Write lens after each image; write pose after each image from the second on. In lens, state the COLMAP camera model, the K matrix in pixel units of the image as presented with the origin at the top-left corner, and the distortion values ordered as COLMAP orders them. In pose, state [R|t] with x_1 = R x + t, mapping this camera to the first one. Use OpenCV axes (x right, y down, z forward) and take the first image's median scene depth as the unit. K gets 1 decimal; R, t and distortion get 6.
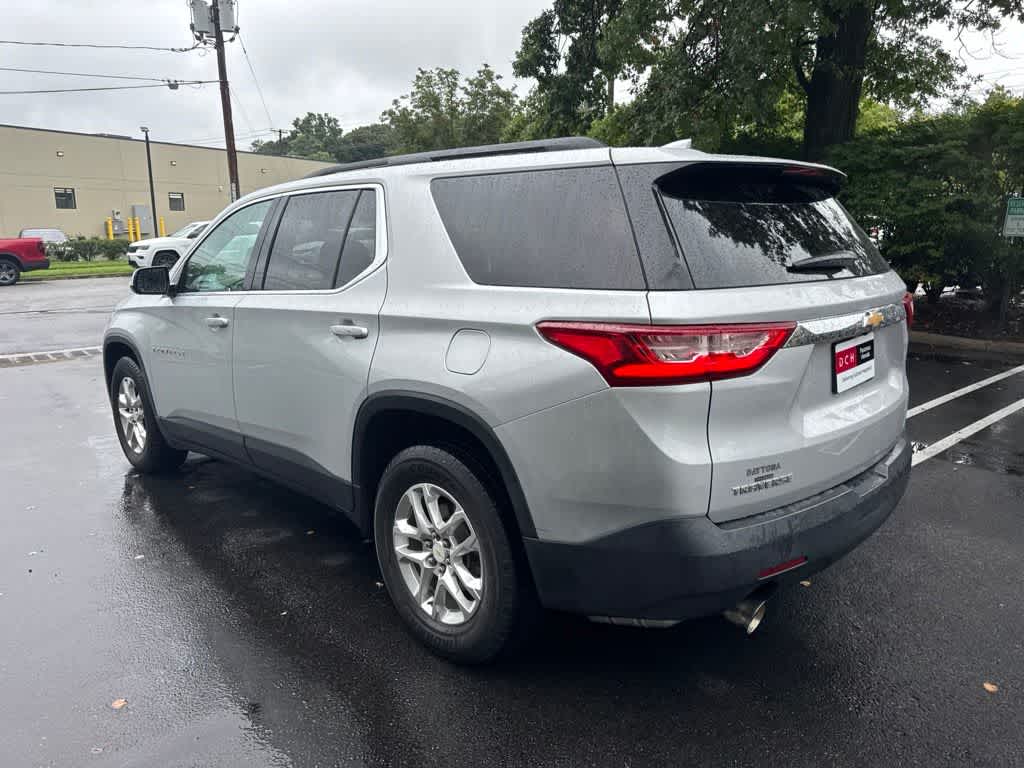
lens RADIAL K [[733.2, 0, 512.0], [0, 733.2, 384.0], [0, 0, 1]] dist [0.052431, -0.042888]
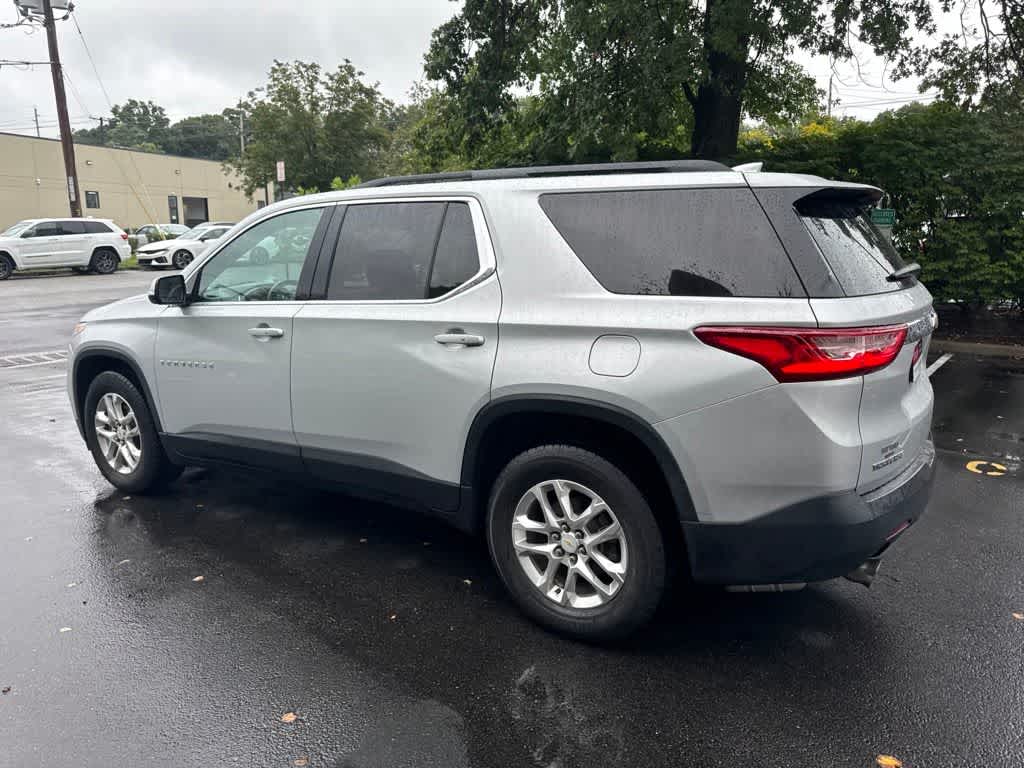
lens RADIAL K [[737.7, 0, 509.3], [0, 737.7, 398.9], [0, 0, 1]] dist [0.041750, -0.031543]
pose [[0.978837, -0.038306, 0.201023, -0.259047], [0.034812, 0.999176, 0.020886, -0.005074], [-0.201657, -0.013446, 0.979364, -0.025429]]
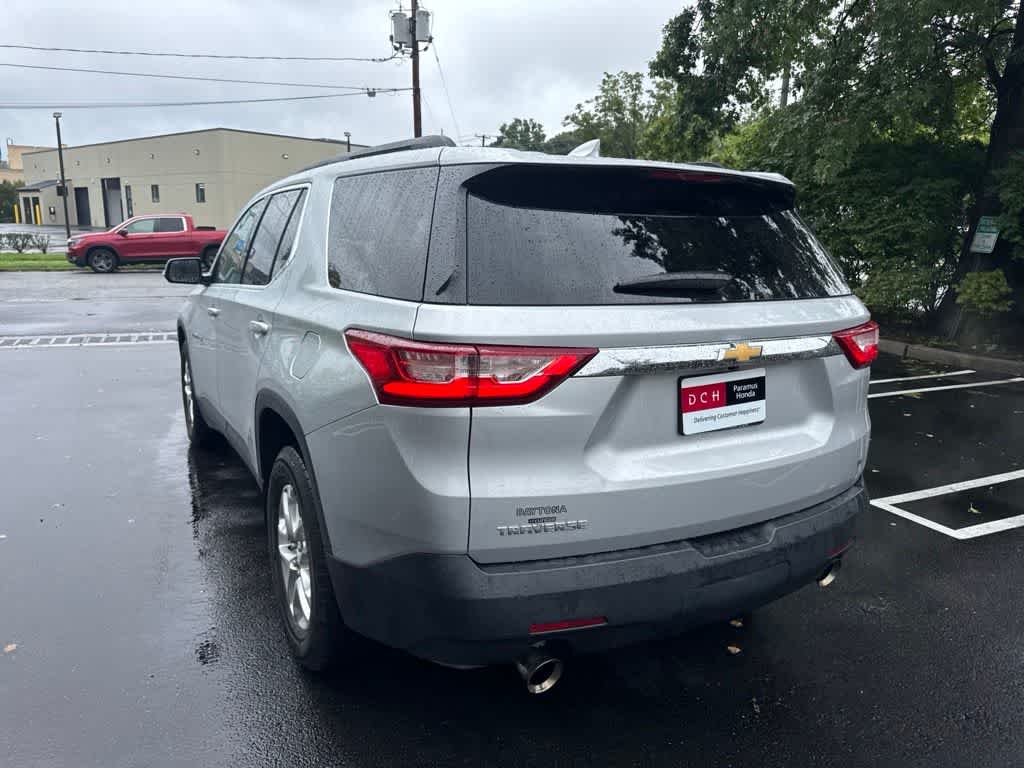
lens RADIAL K [[730.7, 0, 521.4], [0, 730.7, 396.2], [0, 0, 1]] dist [0.053041, -0.041501]
pose [[0.966535, 0.087328, -0.241214, 0.270816], [-0.084973, 0.996179, 0.020166, -0.019908], [0.242053, 0.001006, 0.970262, 0.071154]]
